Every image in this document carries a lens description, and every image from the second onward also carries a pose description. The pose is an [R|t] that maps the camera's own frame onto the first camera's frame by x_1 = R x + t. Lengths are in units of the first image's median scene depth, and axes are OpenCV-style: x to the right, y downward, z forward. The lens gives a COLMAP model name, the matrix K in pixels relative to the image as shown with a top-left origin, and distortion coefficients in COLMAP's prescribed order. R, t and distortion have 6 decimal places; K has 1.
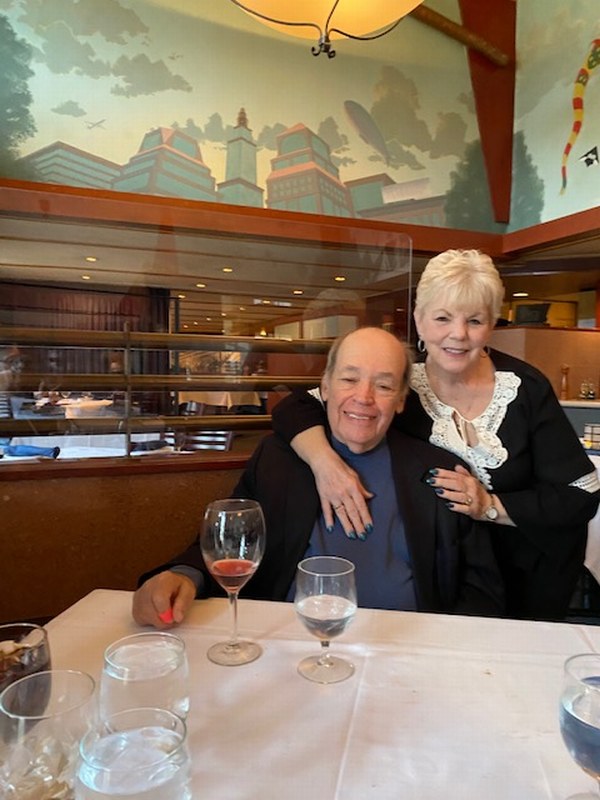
lens RADIAL K [[646.8, 0, 301.2], [0, 646.8, 398.6], [0, 0, 1]] dist [-0.006392, -0.012202]
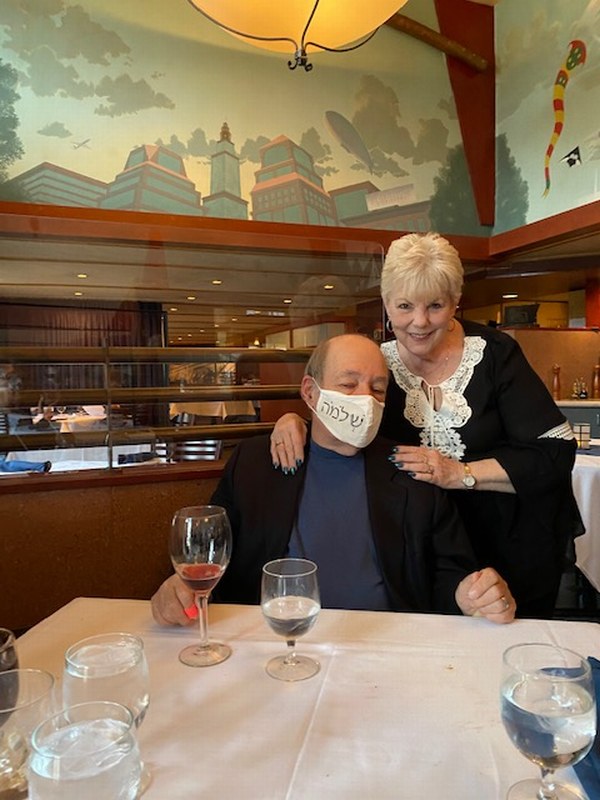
lens RADIAL K [[646.8, 0, 287.3], [0, 646.8, 398.1], [0, 0, 1]] dist [-0.006392, -0.012202]
pose [[0.999340, -0.031110, -0.018757, 0.013323], [0.030845, 0.999422, -0.014266, 0.000604], [0.019190, 0.013678, 0.999722, -0.007960]]
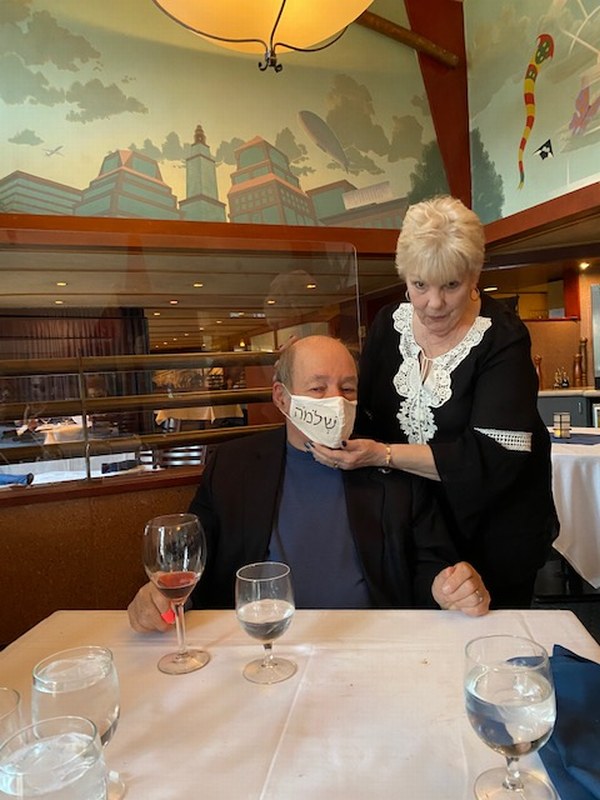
lens RADIAL K [[646.8, 0, 298.5], [0, 646.8, 400.8], [0, 0, 1]] dist [-0.006392, -0.012202]
pose [[0.997331, -0.071795, 0.013305, 0.021551], [0.071902, 0.997382, -0.007711, -0.000710], [-0.012717, 0.008647, 0.999882, -0.009775]]
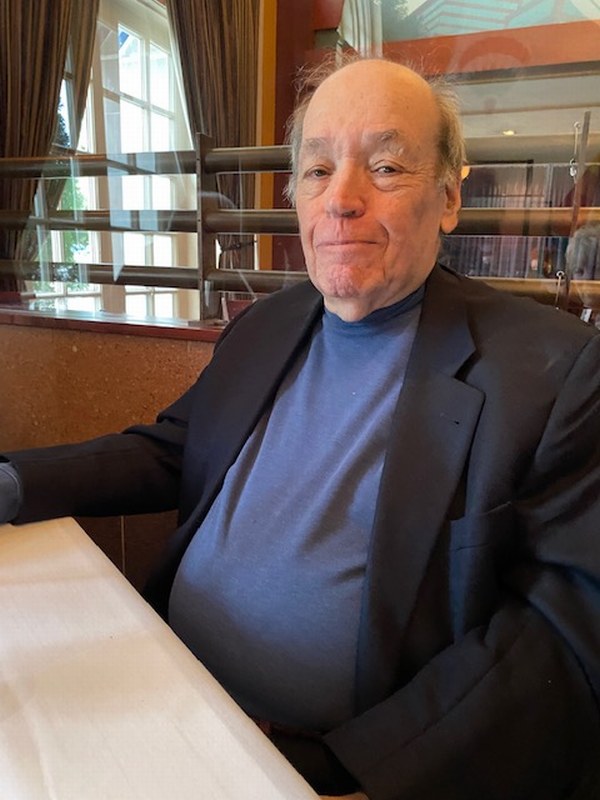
lens RADIAL K [[646.8, 0, 301.6], [0, 646.8, 391.9], [0, 0, 1]] dist [-0.006392, -0.012202]
pose [[0.714167, 0.126045, -0.688533, 0.141043], [-0.036627, 0.989035, 0.143065, 0.024420], [0.699016, -0.076953, 0.710953, 0.198356]]
